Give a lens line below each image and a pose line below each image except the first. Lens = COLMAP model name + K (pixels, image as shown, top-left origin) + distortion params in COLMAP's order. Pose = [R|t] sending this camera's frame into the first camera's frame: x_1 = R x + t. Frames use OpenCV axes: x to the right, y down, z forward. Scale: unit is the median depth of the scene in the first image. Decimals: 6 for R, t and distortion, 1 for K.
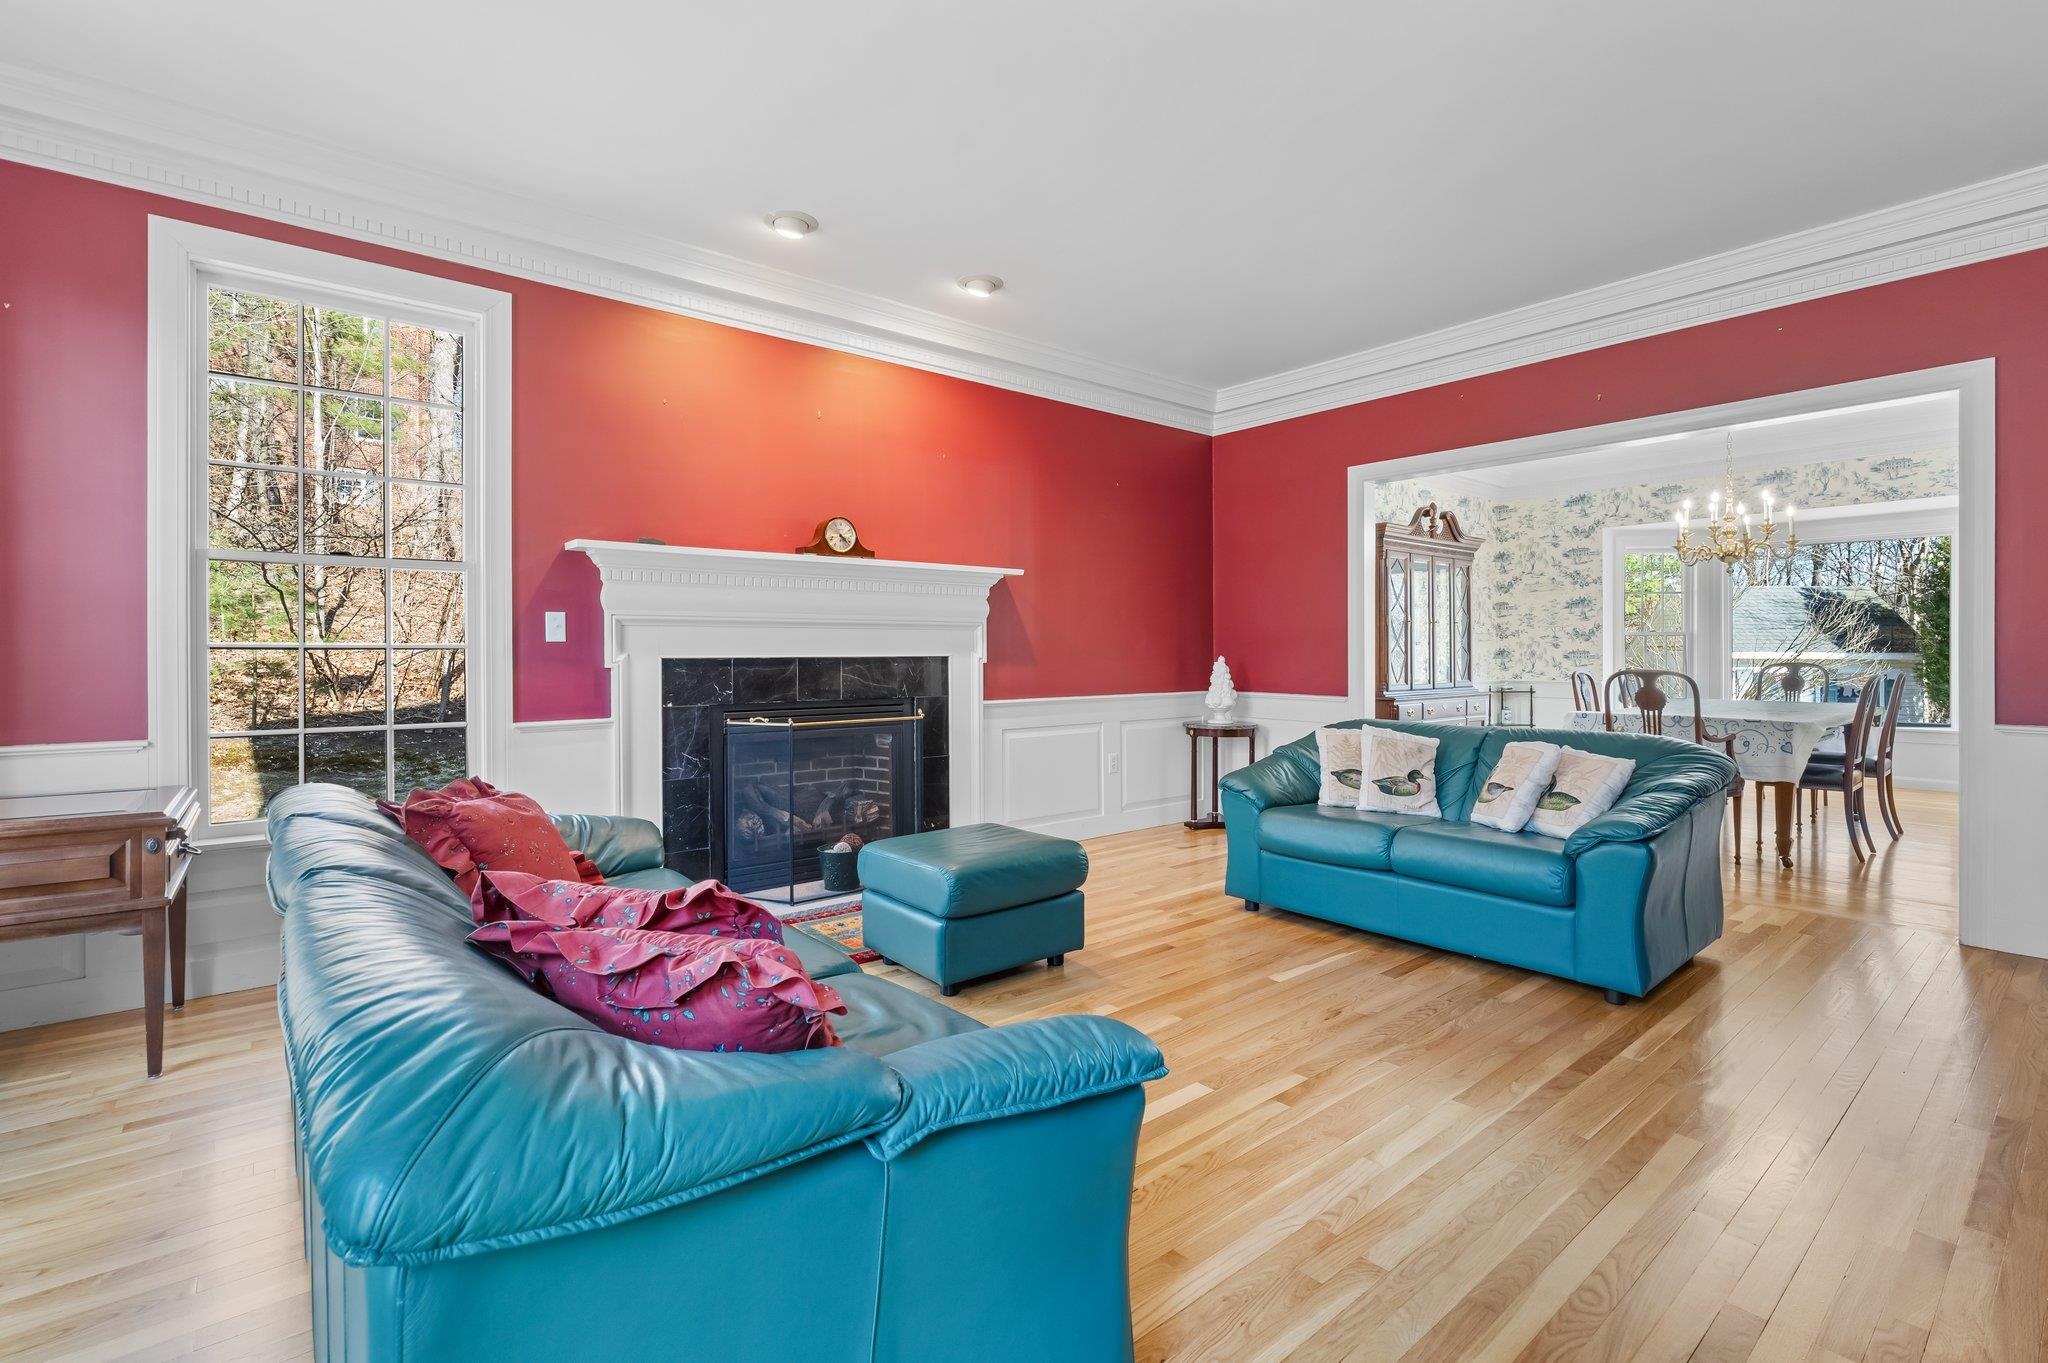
lens RADIAL K [[924.8, 0, 1024.6], [0, 924.8, 659.7], [0, 0, 1]] dist [-0.003316, -0.000104]
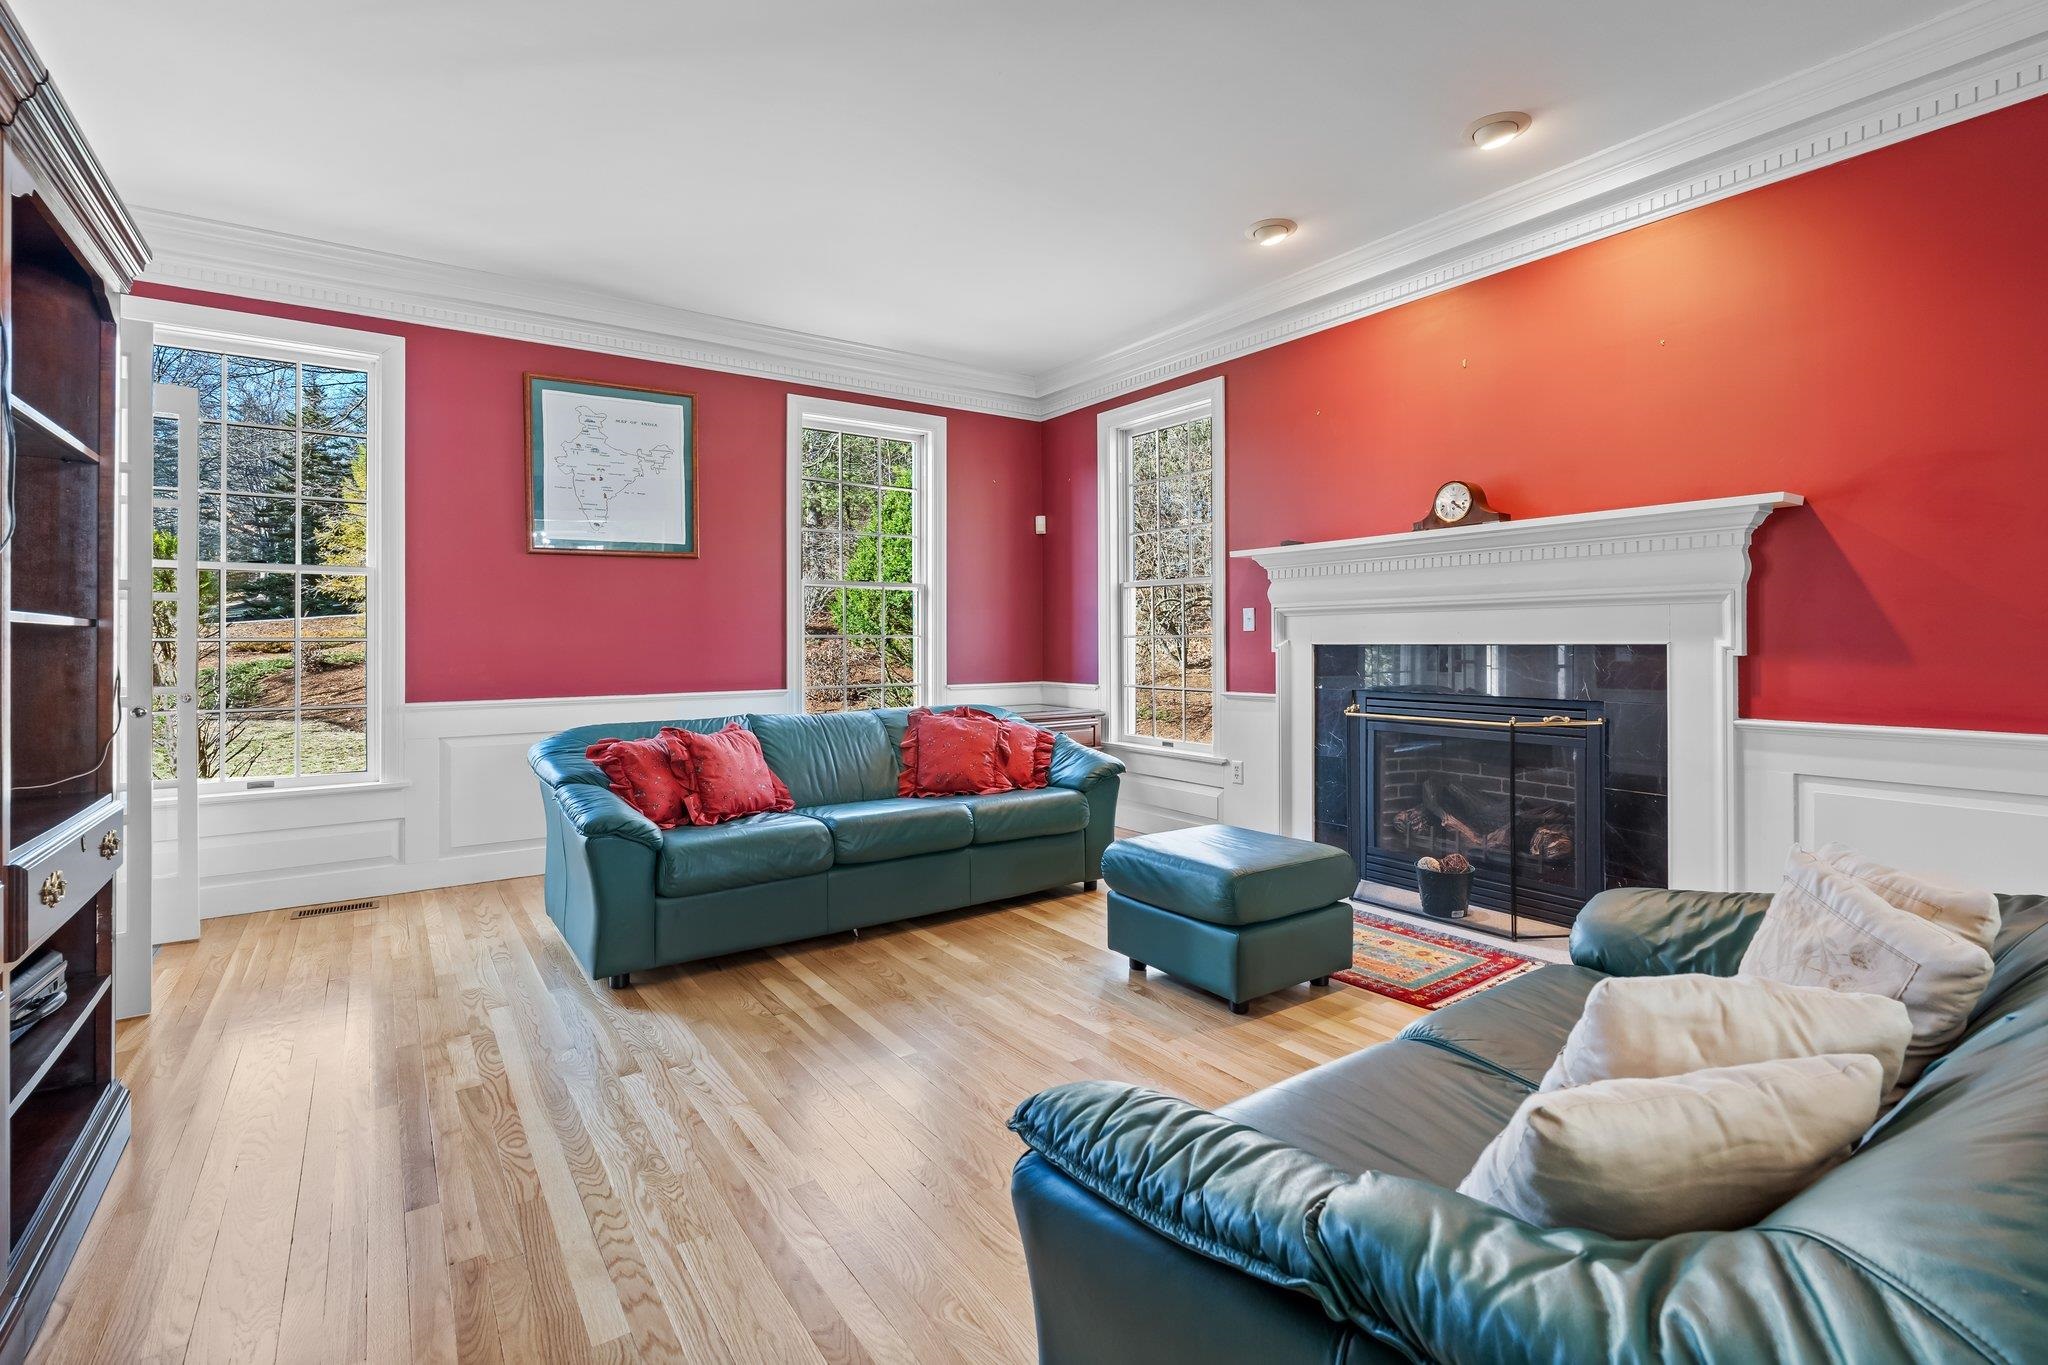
lens RADIAL K [[931.2, 0, 1025.7], [0, 931.2, 635.7], [0, 0, 1]] dist [0.000203, 0.000076]
pose [[-0.074159, -0.002265, -0.997244, 0.746659], [-0.005298, 0.999984, -0.001878, -0.007813], [0.997232, 0.005144, -0.074170, 0.724887]]
